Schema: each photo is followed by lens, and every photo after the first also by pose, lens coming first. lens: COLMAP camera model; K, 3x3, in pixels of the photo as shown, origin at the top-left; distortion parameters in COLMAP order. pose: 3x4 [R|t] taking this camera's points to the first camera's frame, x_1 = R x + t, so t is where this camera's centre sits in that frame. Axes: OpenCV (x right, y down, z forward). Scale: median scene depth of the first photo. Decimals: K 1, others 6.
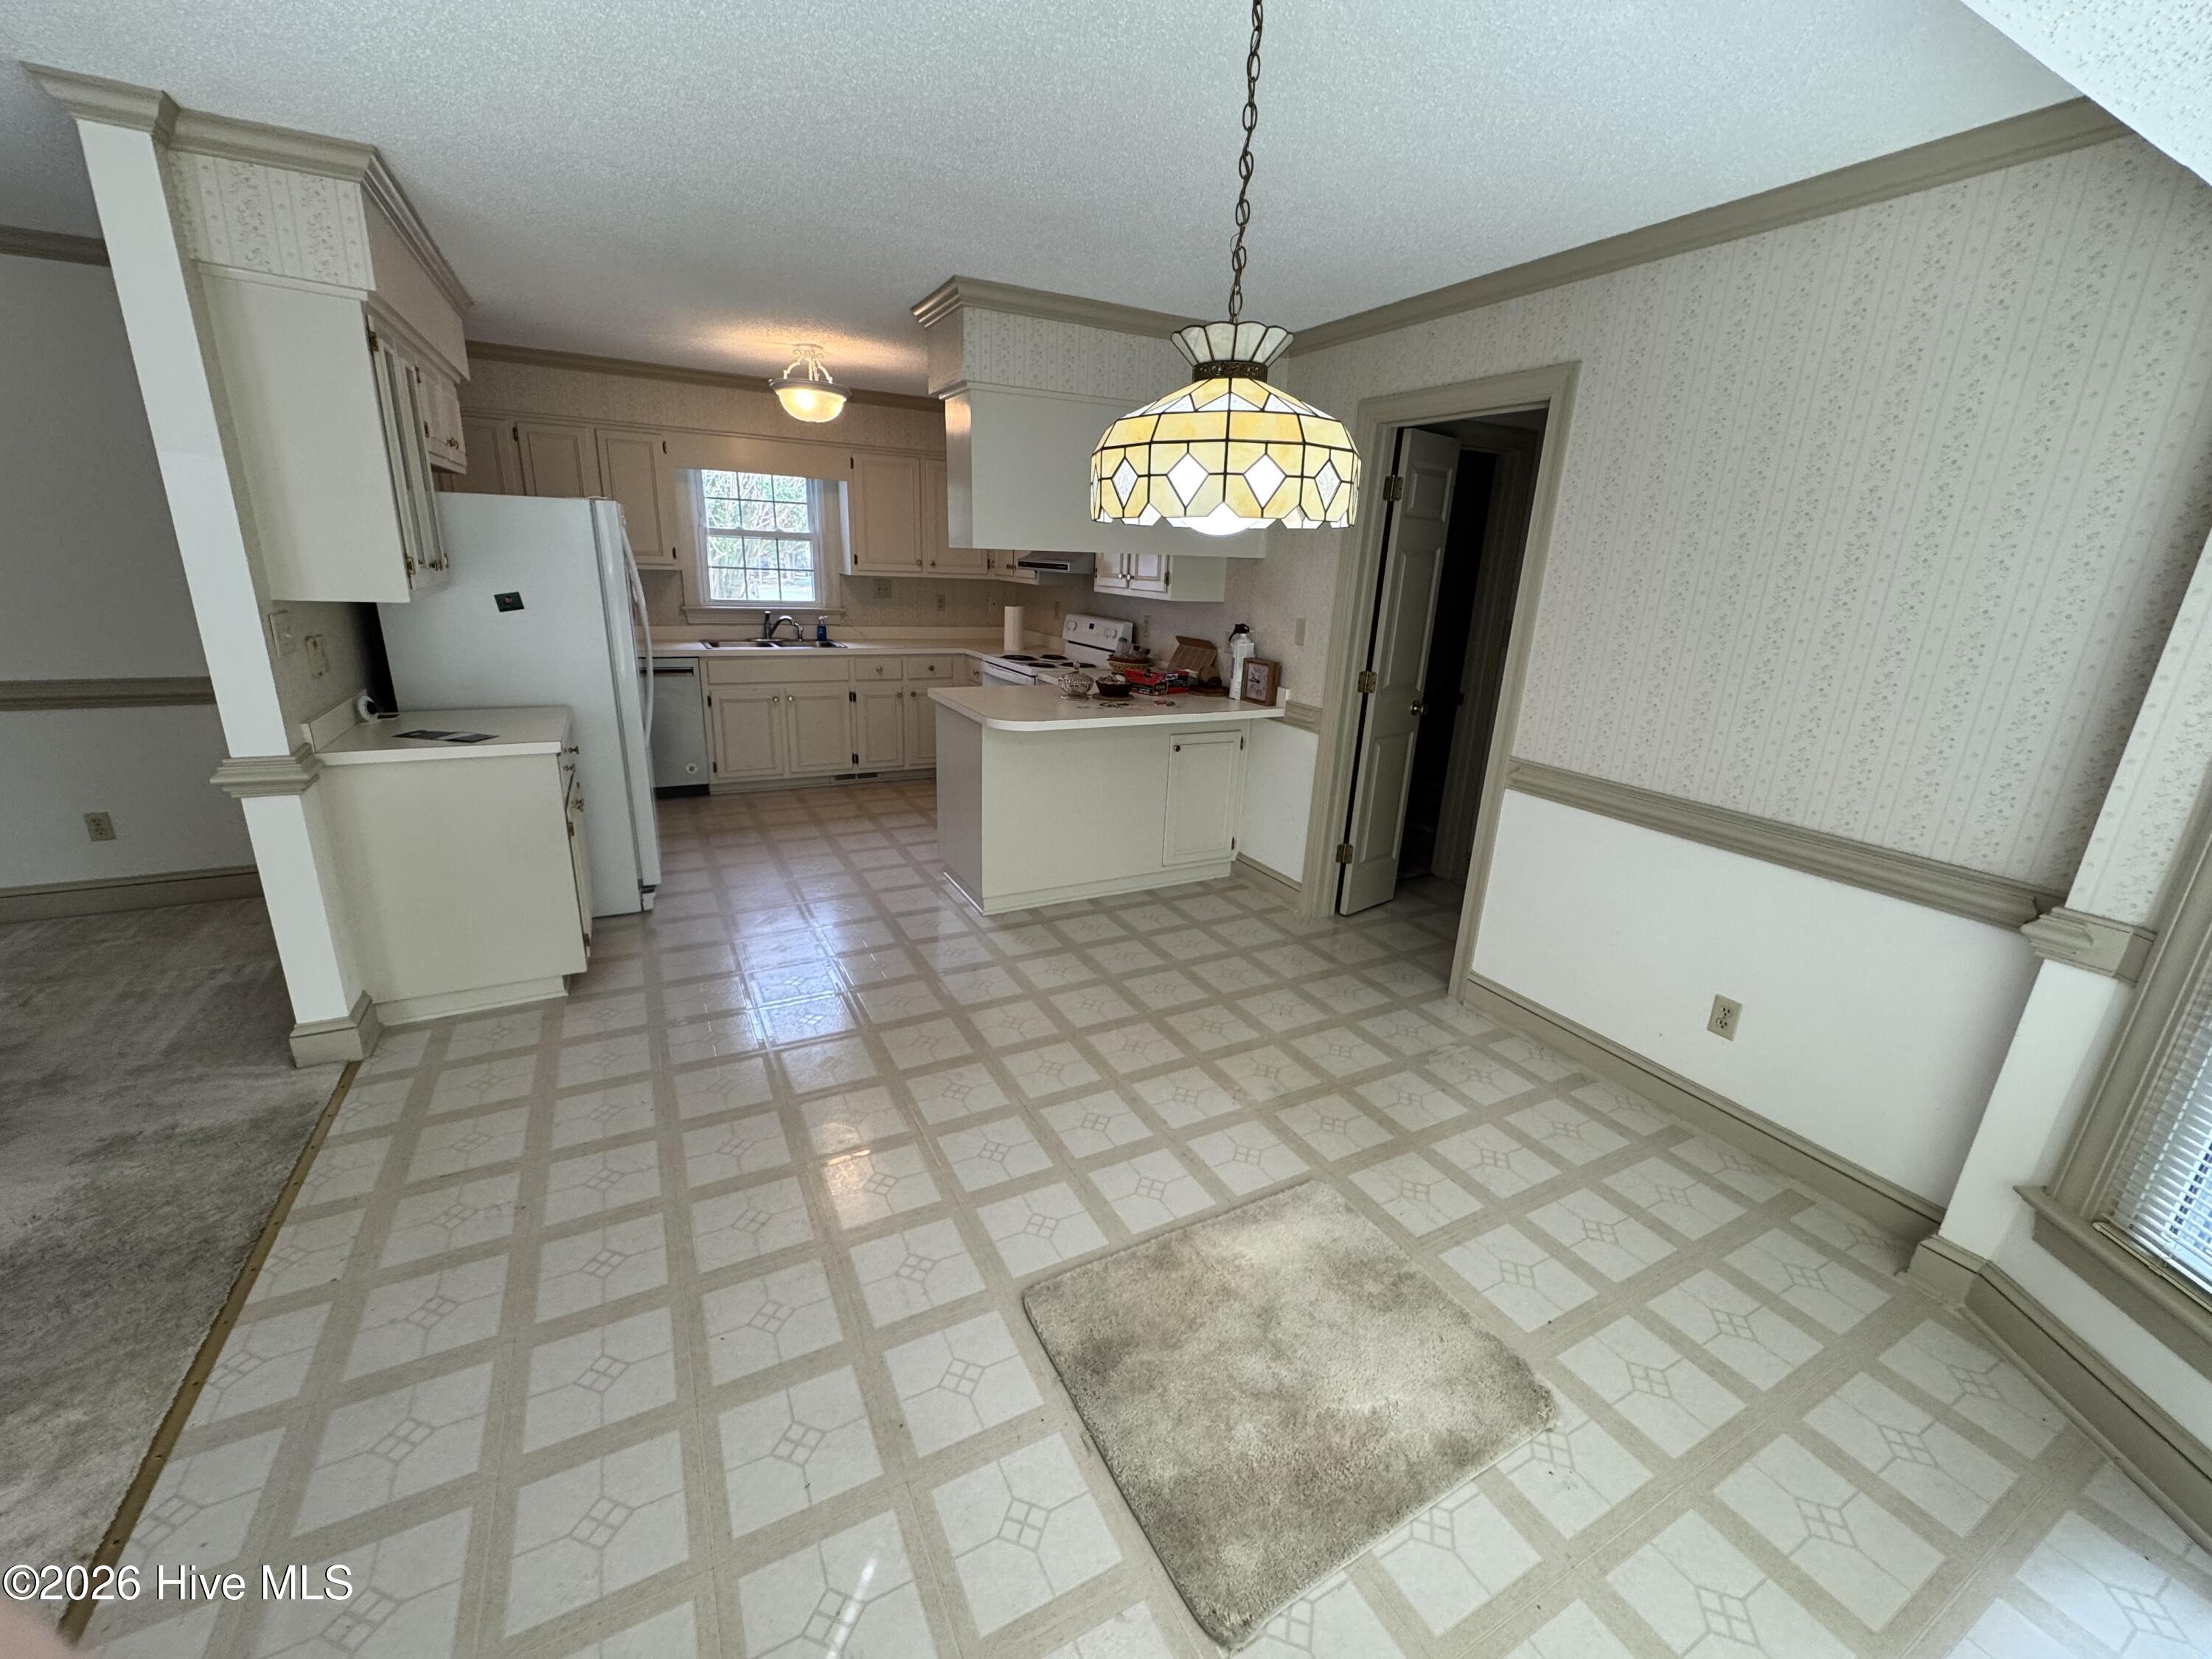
lens RADIAL K [[885.2, 0, 1106.0], [0, 885.2, 829.5], [0, 0, 1]] dist [-0.001854, 0.000375]
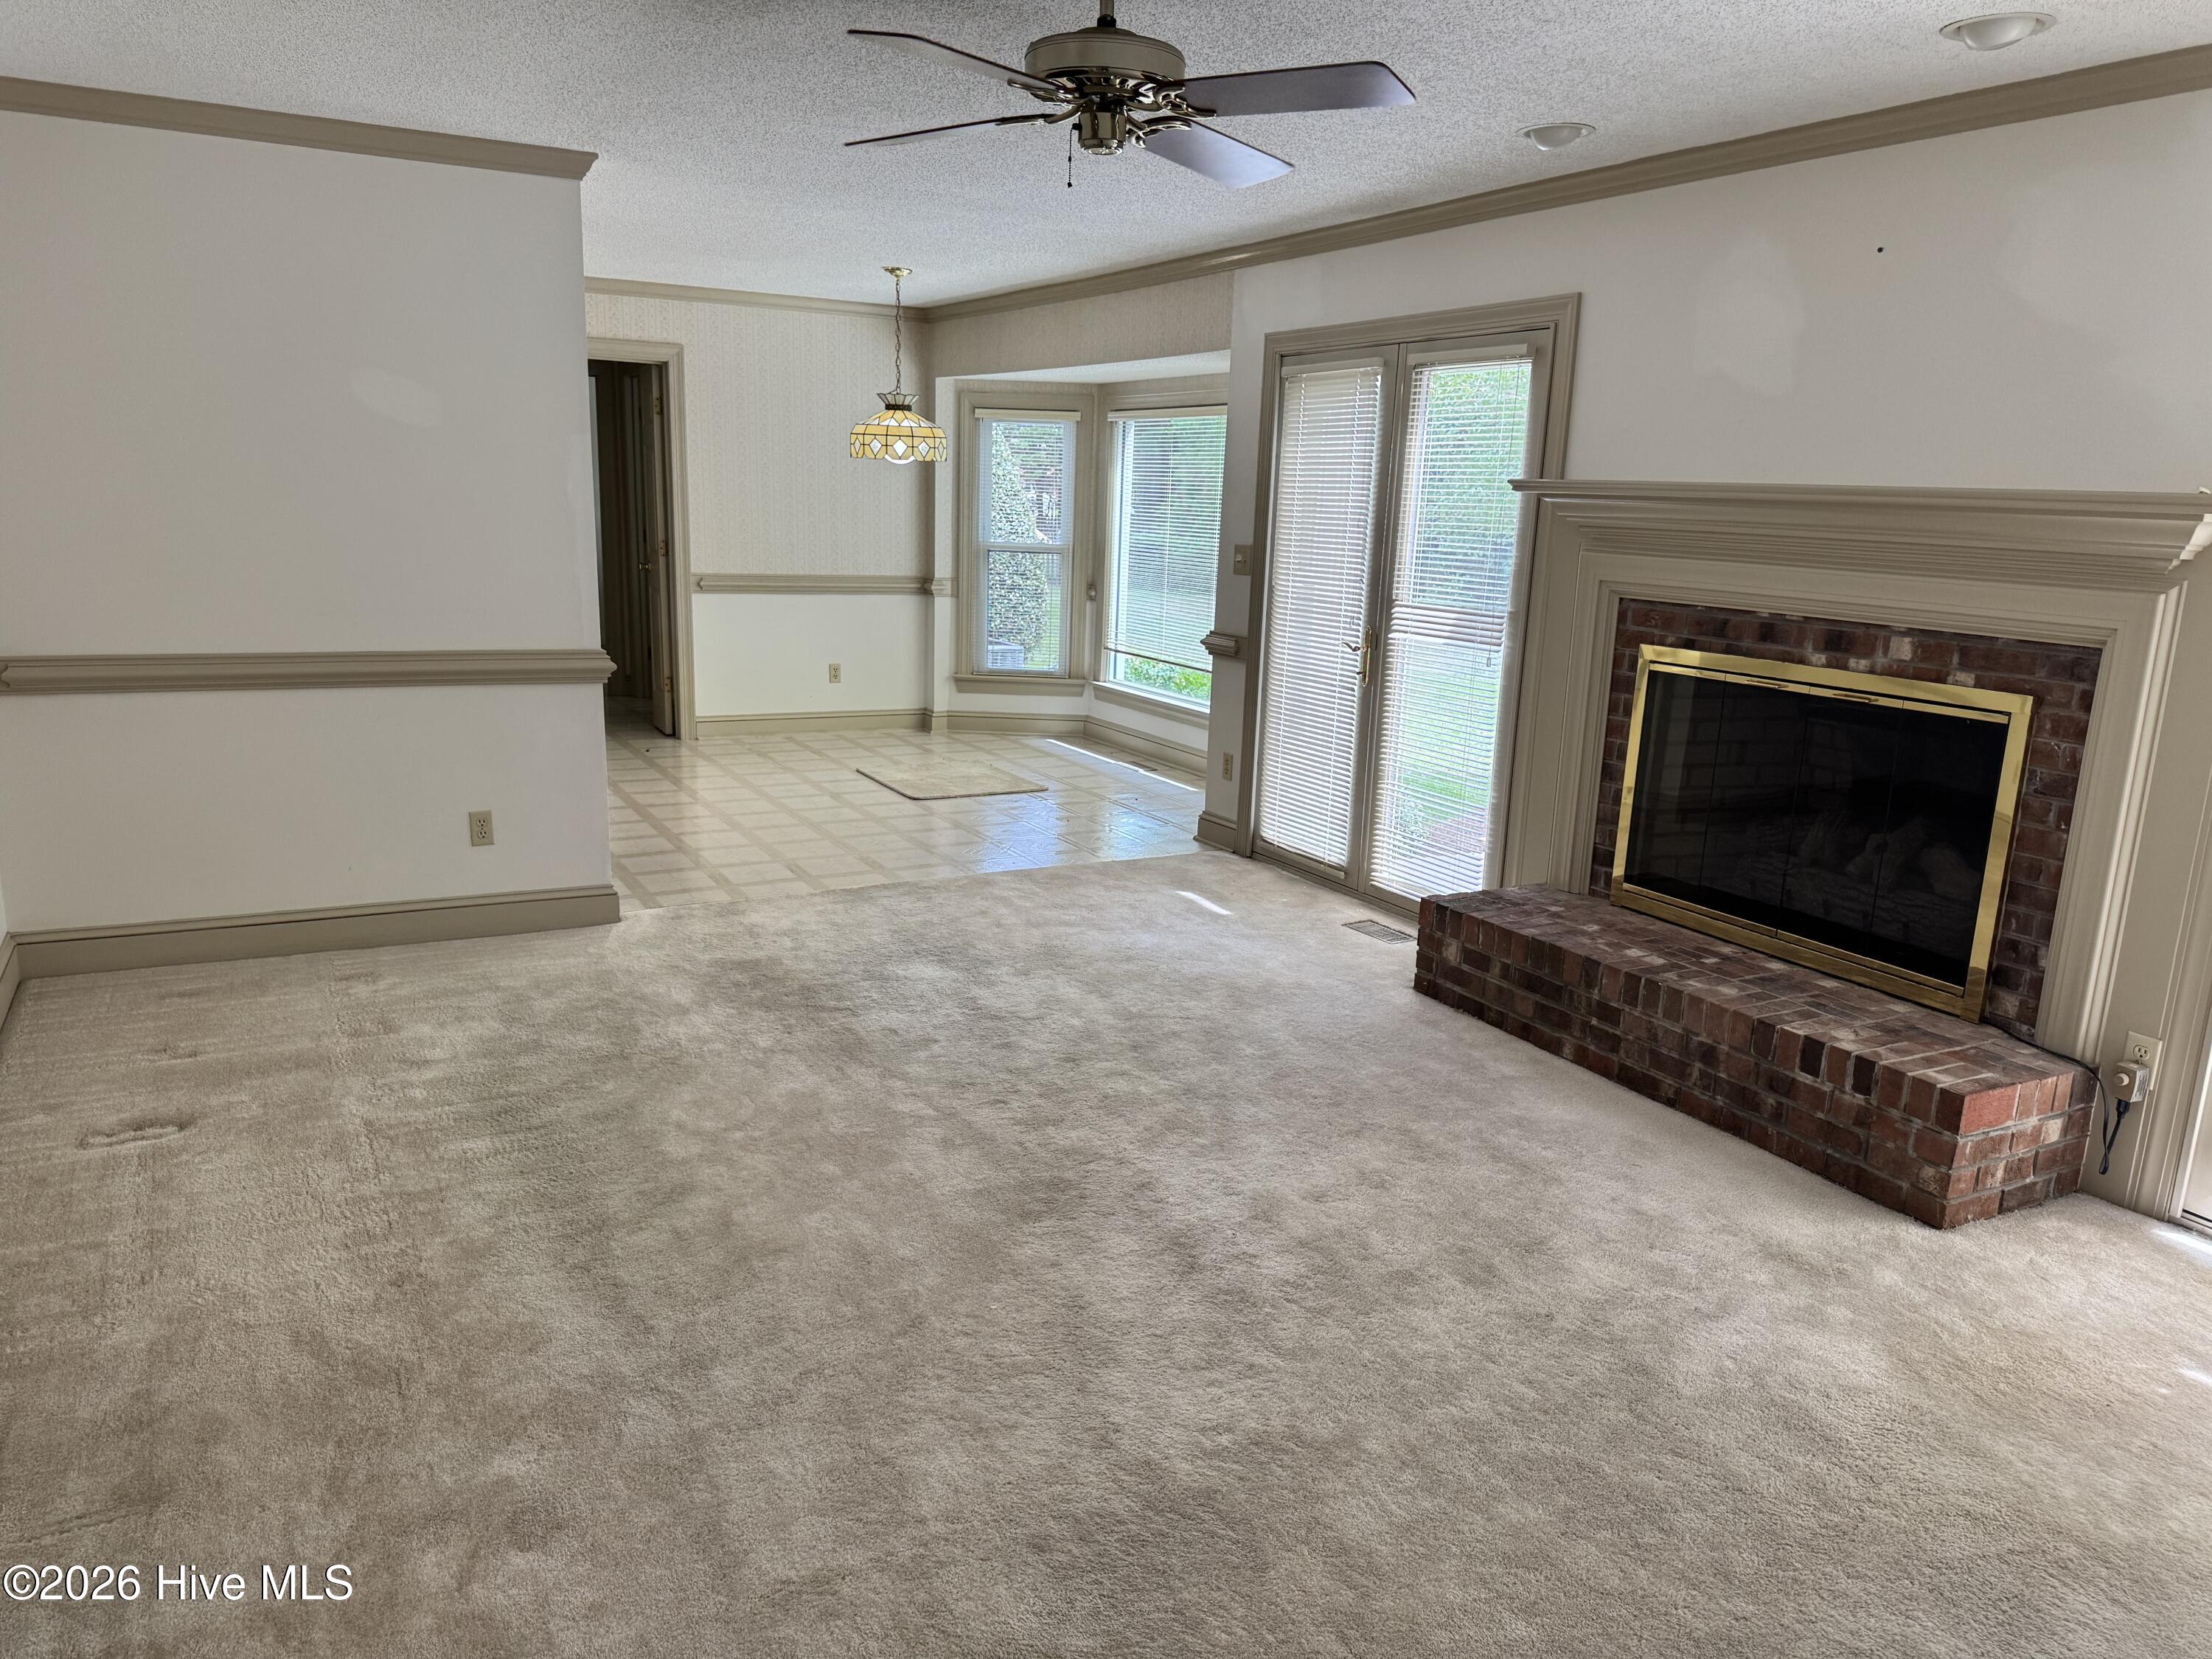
lens RADIAL K [[1534.8, 0, 1106.0], [0, 1534.8, 829.5], [0, 0, 1]] dist [0.170412, -0.274942]
pose [[-0.003211, -0.262059, 0.965046, -2.889577], [0.261583, 0.931229, 0.253747, -0.203337], [-0.965176, 0.253254, 0.065560, 0.224098]]
